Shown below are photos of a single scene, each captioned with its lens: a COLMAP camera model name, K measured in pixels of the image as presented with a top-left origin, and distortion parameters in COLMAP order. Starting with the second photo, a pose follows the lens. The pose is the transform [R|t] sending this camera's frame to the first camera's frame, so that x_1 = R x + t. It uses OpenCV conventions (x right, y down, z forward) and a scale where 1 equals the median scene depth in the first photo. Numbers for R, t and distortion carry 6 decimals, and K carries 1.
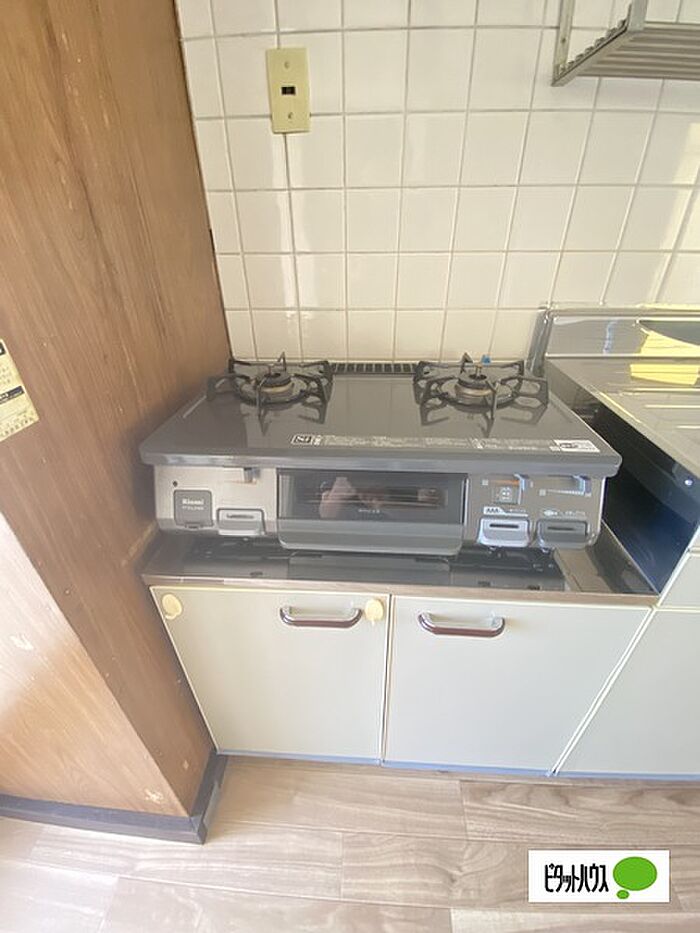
lens RADIAL K [[380.5, 0, 350.0], [0, 380.5, 466.5], [0, 0, 1]] dist [0.031978, -0.025013]
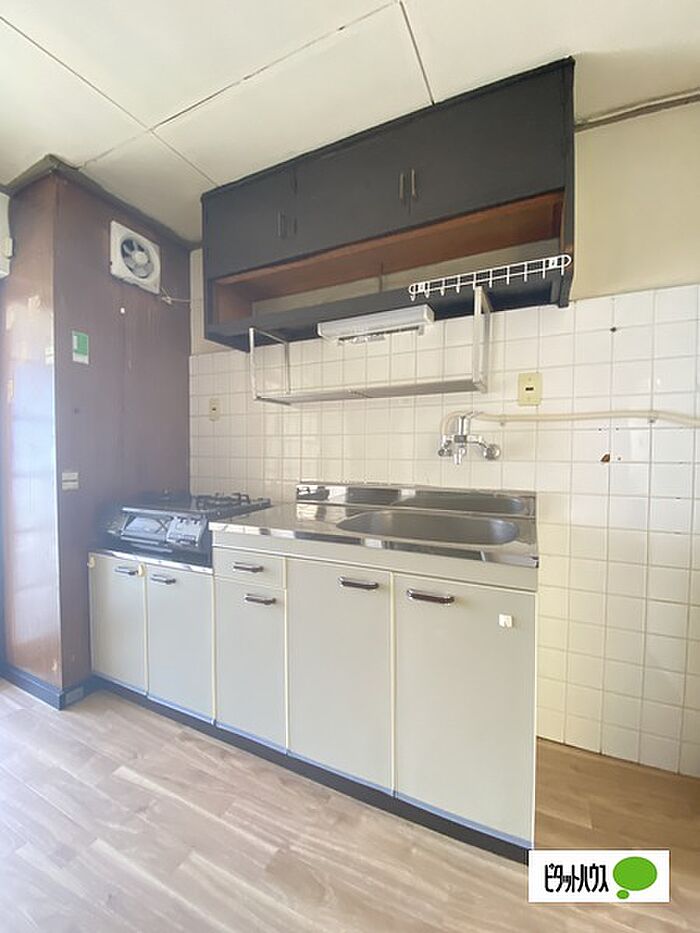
lens RADIAL K [[380.5, 0, 350.0], [0, 380.5, 466.5], [0, 0, 1]] dist [0.031978, -0.025013]
pose [[0.924383, 0.025045, -0.380643, 2.095076], [-0.207432, 0.870422, -0.446473, 0.554462], [0.320138, 0.491669, 0.809798, -0.911605]]
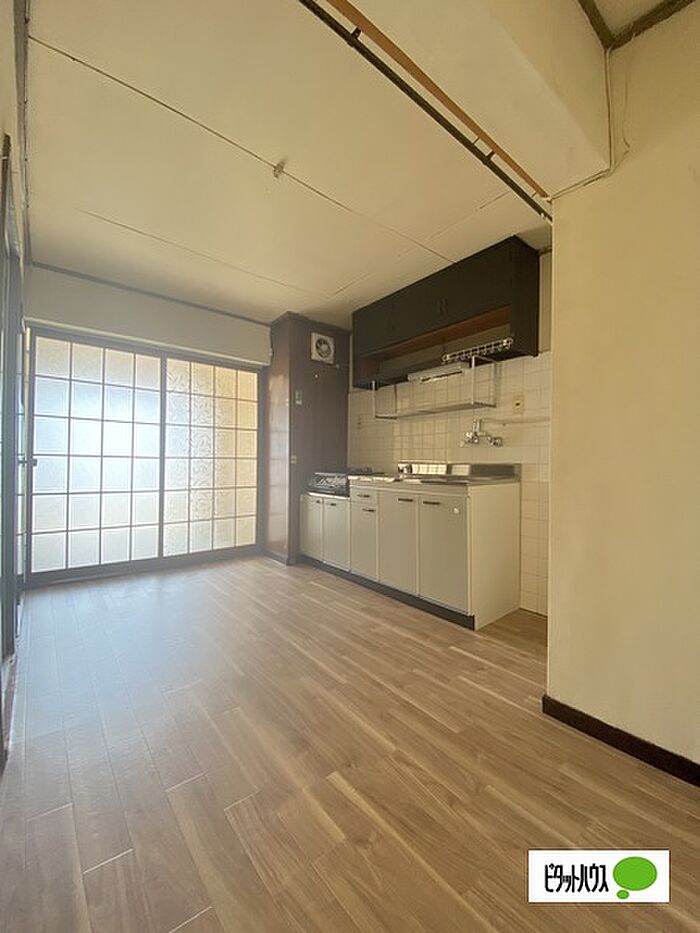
lens RADIAL K [[379.7, 0, 345.3], [0, 379.7, 464.3], [0, 0, 1]] dist [0.029359, -0.025246]
pose [[0.661432, 0.019596, -0.749749, 3.882825], [-0.398190, 0.856310, -0.328904, 1.393584], [0.635573, 0.516090, 0.574193, -1.955564]]
